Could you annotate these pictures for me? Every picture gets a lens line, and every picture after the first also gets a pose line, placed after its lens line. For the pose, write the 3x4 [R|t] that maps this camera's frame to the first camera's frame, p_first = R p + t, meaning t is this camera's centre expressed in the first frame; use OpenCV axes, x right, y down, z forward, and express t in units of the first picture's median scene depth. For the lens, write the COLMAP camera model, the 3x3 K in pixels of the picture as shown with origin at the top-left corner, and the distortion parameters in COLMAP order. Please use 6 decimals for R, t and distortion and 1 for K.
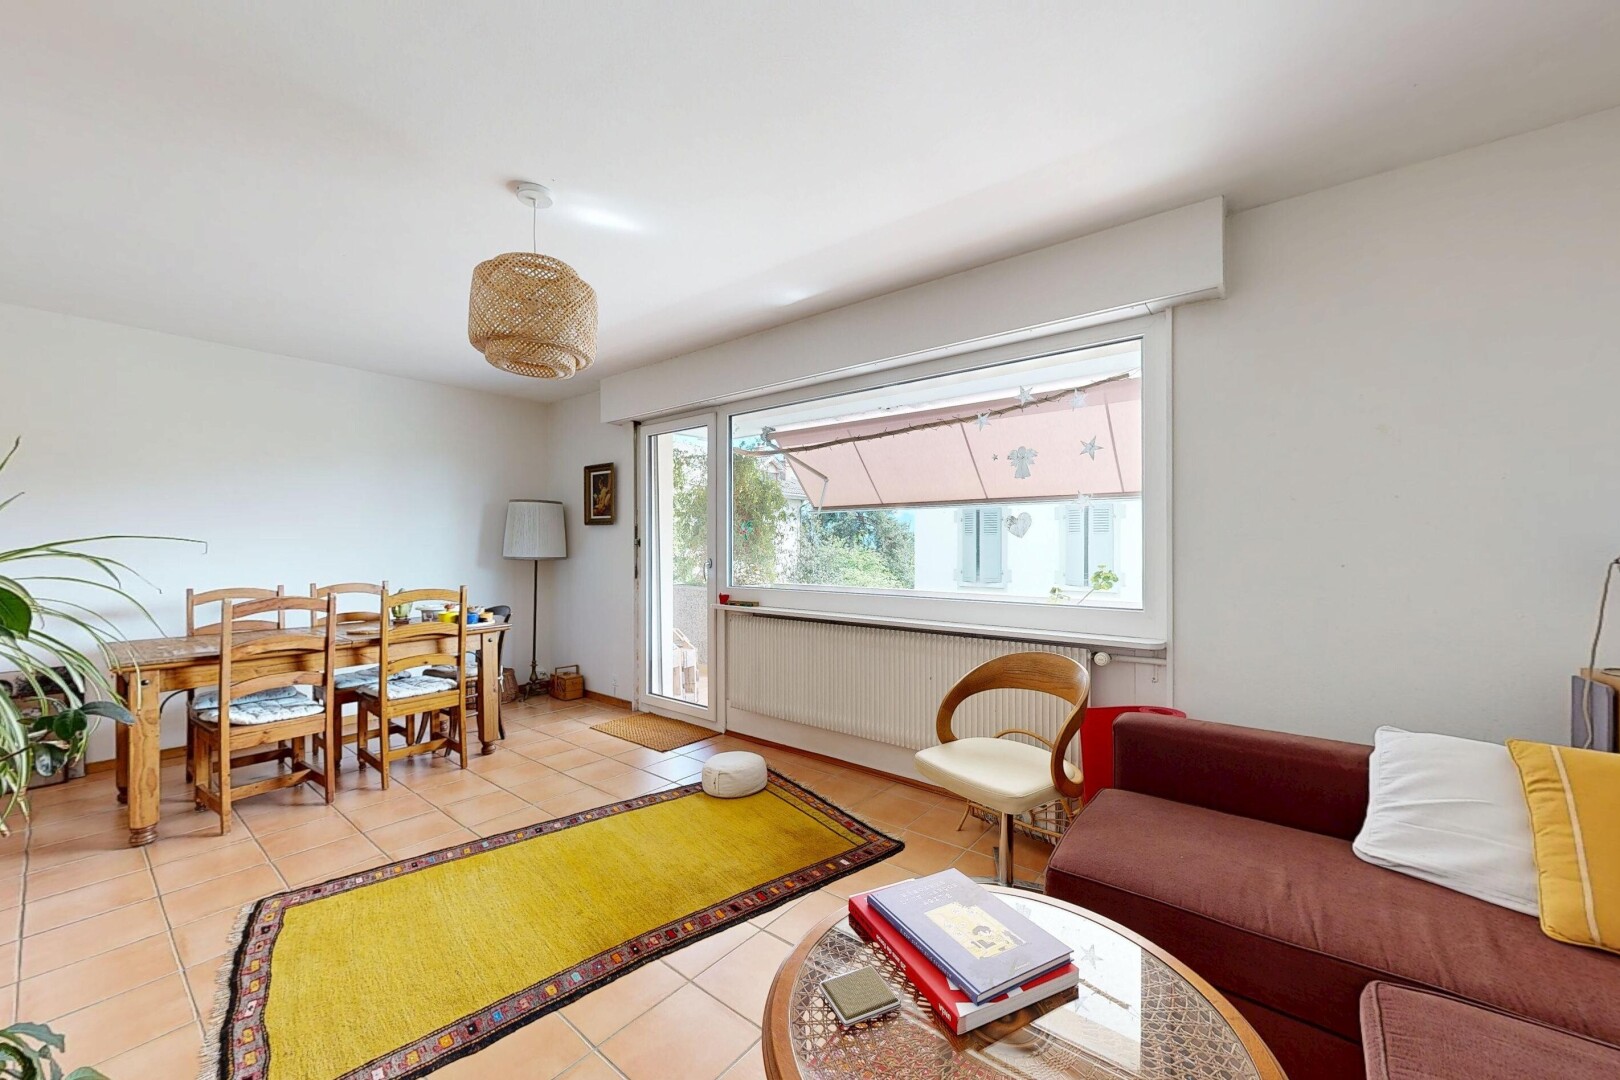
lens RADIAL K [[612.5, 0, 810.0], [0, 612.5, 540.0], [0, 0, 1]] dist [0.000508, 0.000050]
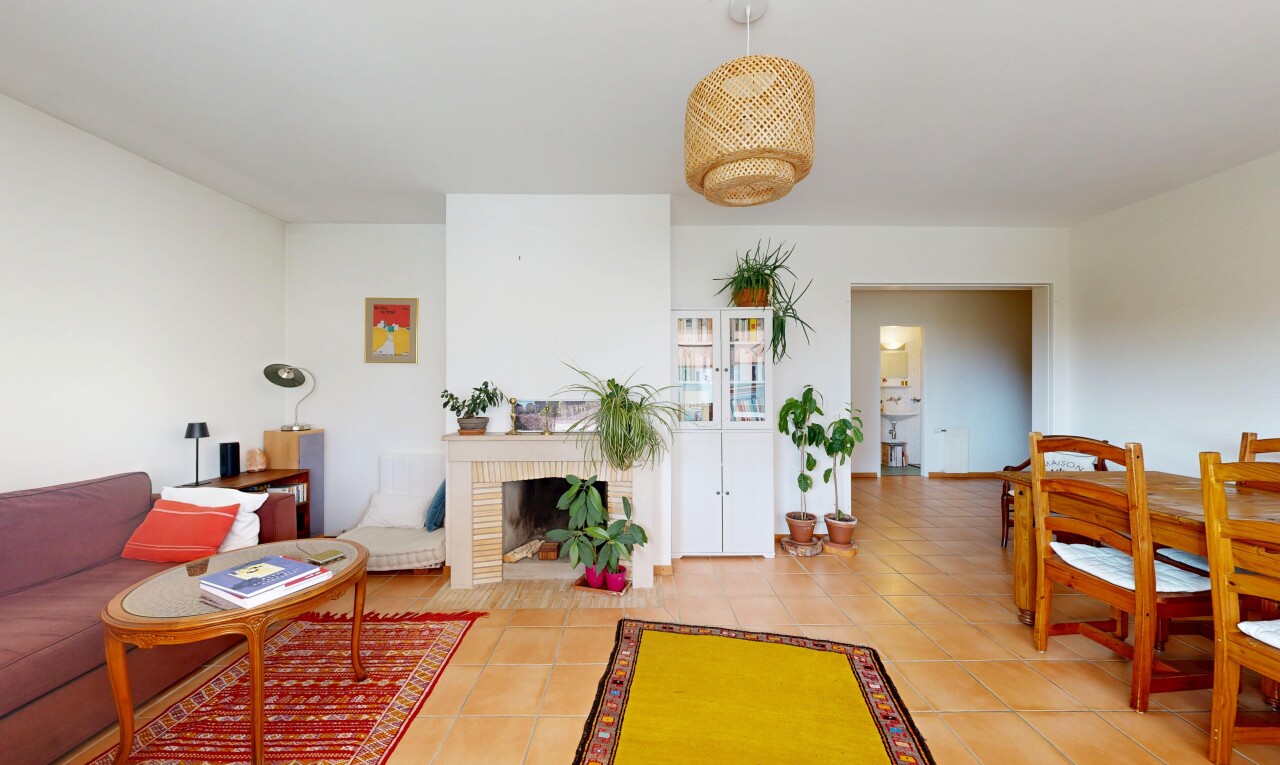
lens RADIAL K [[428.7, 0, 640.0], [0, 428.7, 382.5], [0, 0, 1]] dist [0.000569, 0.000061]
pose [[-0.772311, -0.000970, -0.635244, 0.107872], [0.005224, 0.999955, -0.007878, 0.011758], [0.635223, -0.009402, -0.772271, 1.664820]]
